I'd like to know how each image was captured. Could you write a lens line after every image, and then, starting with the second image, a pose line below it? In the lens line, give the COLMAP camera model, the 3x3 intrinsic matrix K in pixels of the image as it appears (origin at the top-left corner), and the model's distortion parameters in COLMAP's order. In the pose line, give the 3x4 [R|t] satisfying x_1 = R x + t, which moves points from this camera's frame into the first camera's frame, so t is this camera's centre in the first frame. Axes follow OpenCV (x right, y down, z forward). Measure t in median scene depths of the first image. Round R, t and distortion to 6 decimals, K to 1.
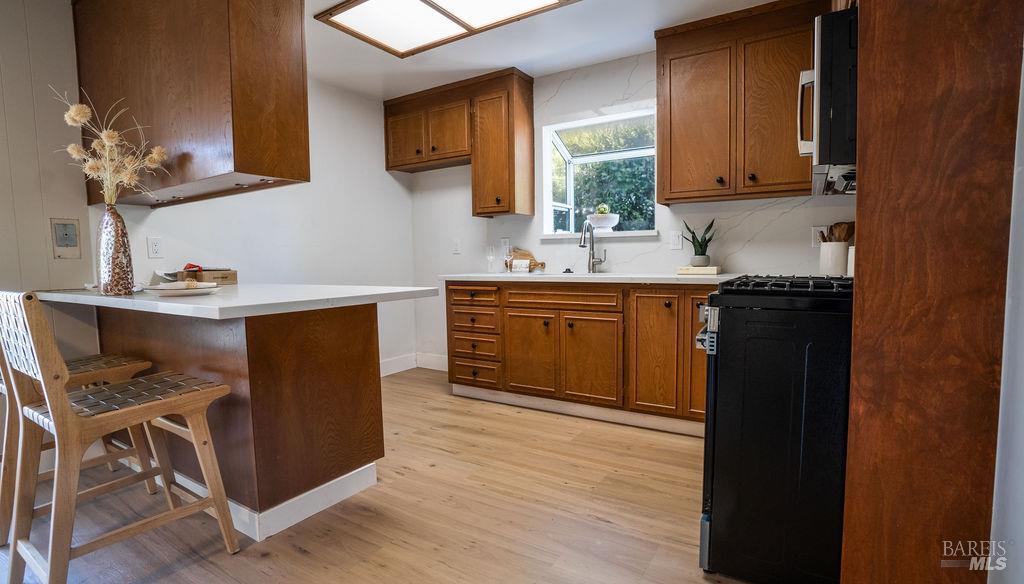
lens RADIAL K [[448.6, 0, 512.0], [0, 448.6, 292.0], [0, 0, 1]] dist [0.000952, 0.000219]
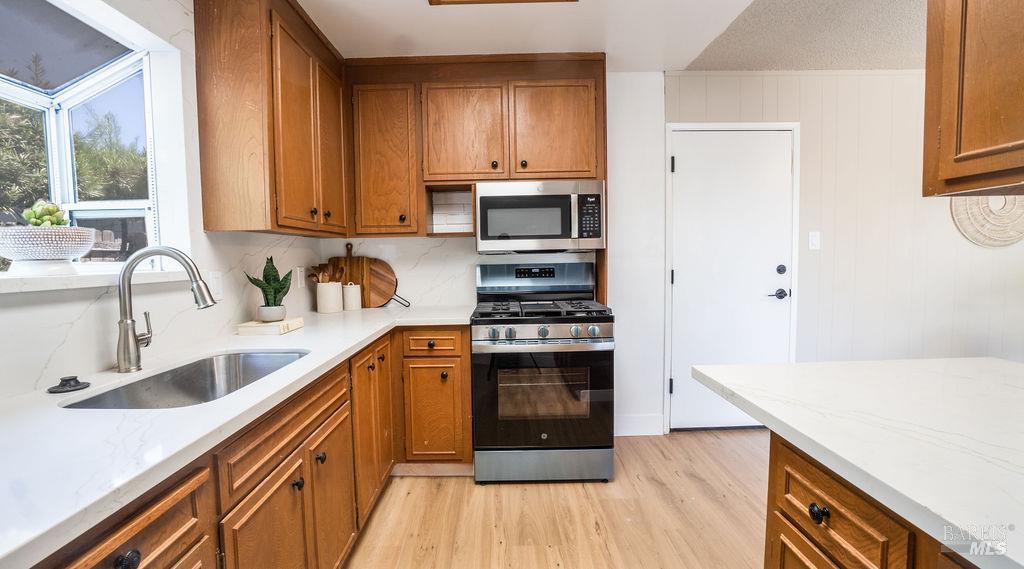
lens RADIAL K [[471.1, 0, 512.0], [0, 471.1, 284.5], [0, 0, 1]] dist [-0.043996, 0.000231]
pose [[-0.523085, -0.035447, 0.851543, -0.453019], [0.090341, 0.991200, 0.096754, -0.162592], [-0.847479, 0.127540, -0.515279, 1.148421]]
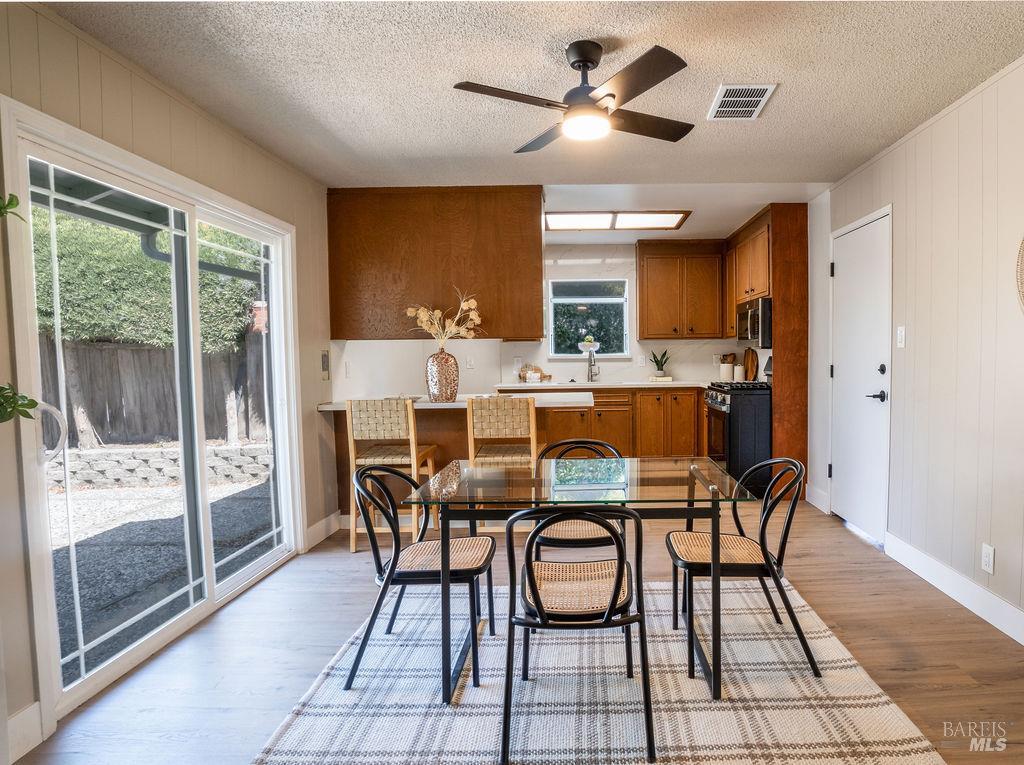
lens RADIAL K [[569.9, 0, 512.0], [0, 569.9, 382.5], [0, 0, 1]] dist [0.003373, 0.001603]
pose [[0.903165, -0.020563, 0.428801, -1.117662], [0.036083, 0.998954, -0.028096, 0.005132], [-0.427775, 0.040848, 0.902962, -0.785402]]
